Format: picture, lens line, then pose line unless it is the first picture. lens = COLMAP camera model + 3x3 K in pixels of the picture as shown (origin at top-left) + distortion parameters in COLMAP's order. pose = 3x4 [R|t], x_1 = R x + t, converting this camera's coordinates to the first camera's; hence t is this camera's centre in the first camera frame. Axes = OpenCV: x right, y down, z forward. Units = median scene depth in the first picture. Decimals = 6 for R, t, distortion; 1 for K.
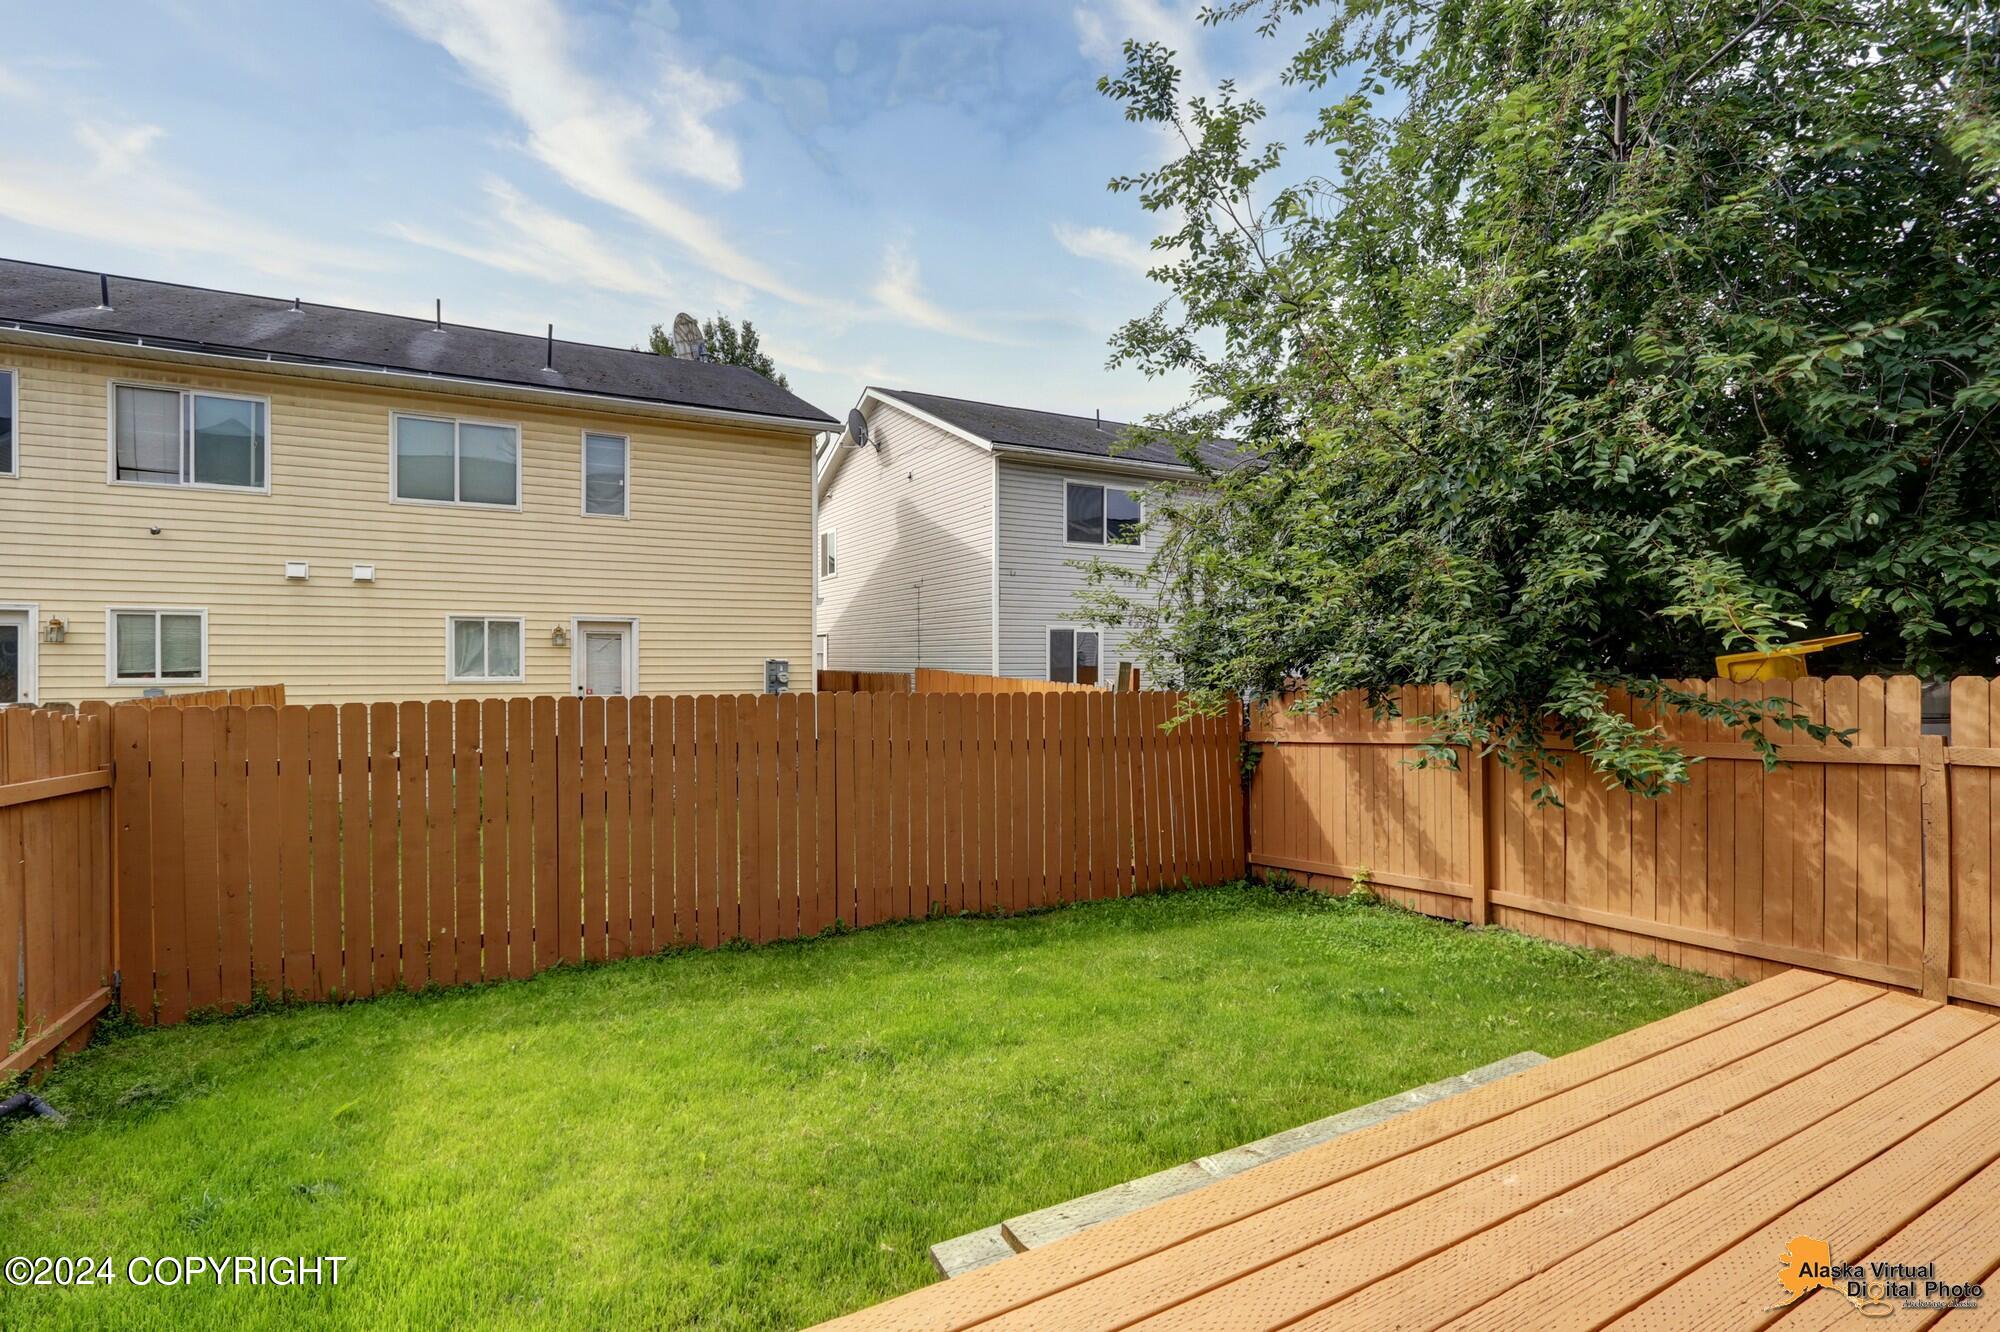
lens RADIAL K [[959.5, 0, 994.5], [0, 959.5, 673.5], [0, 0, 1]] dist [-0.000768, -0.002997]
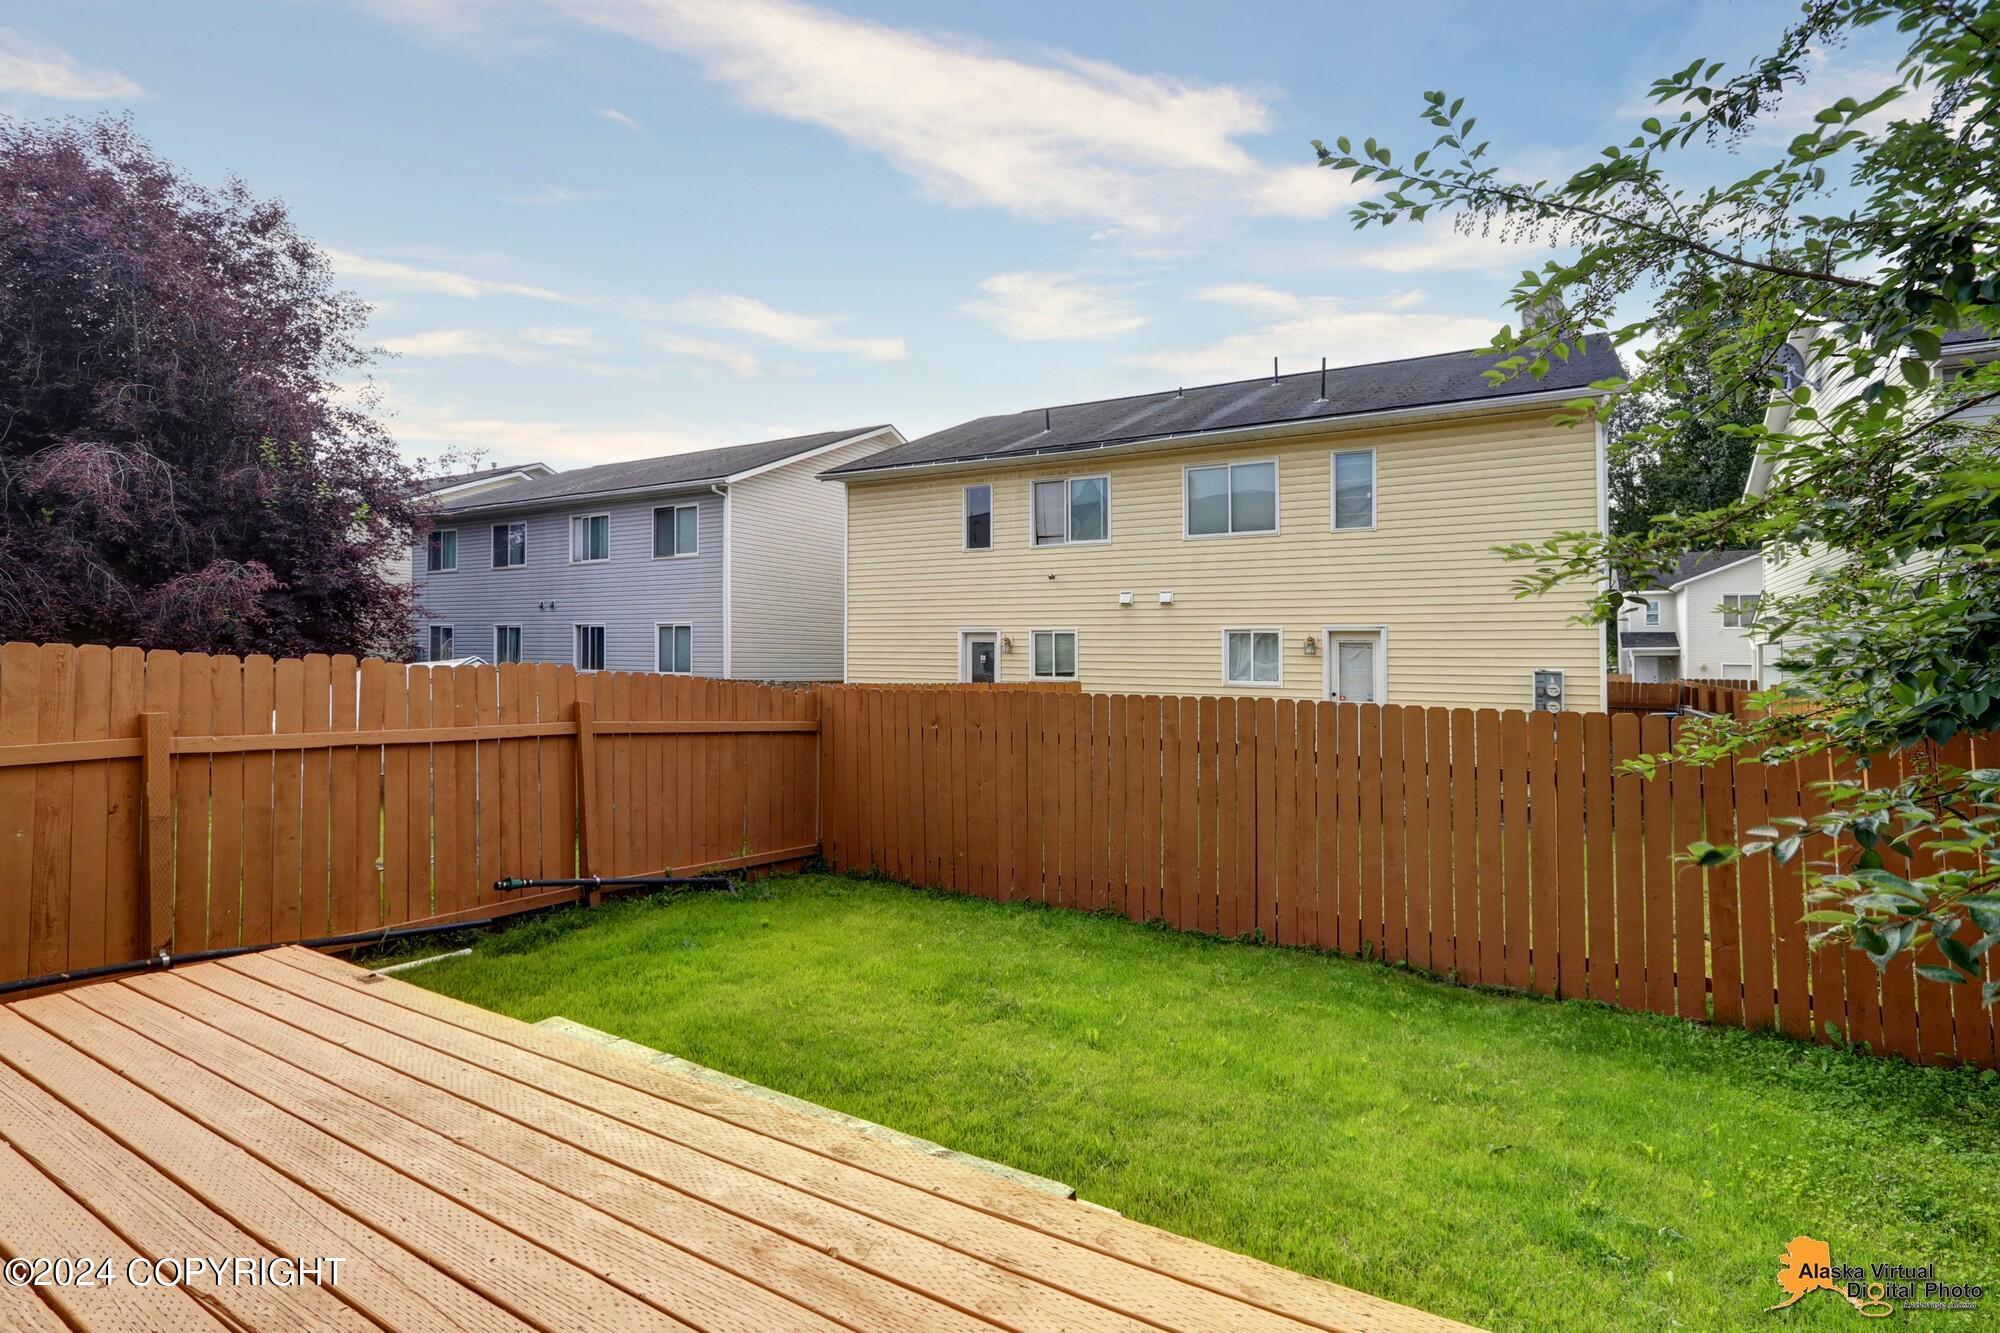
lens RADIAL K [[959.5, 0, 984.0], [0, 959.5, 651.8], [0, 0, 1]] dist [-0.000768, -0.002997]
pose [[0.497565, -0.005907, -0.867407, 0.326029], [-0.029198, 0.999296, -0.023553, 0.004607], [0.866935, 0.037046, 0.497042, 0.162301]]
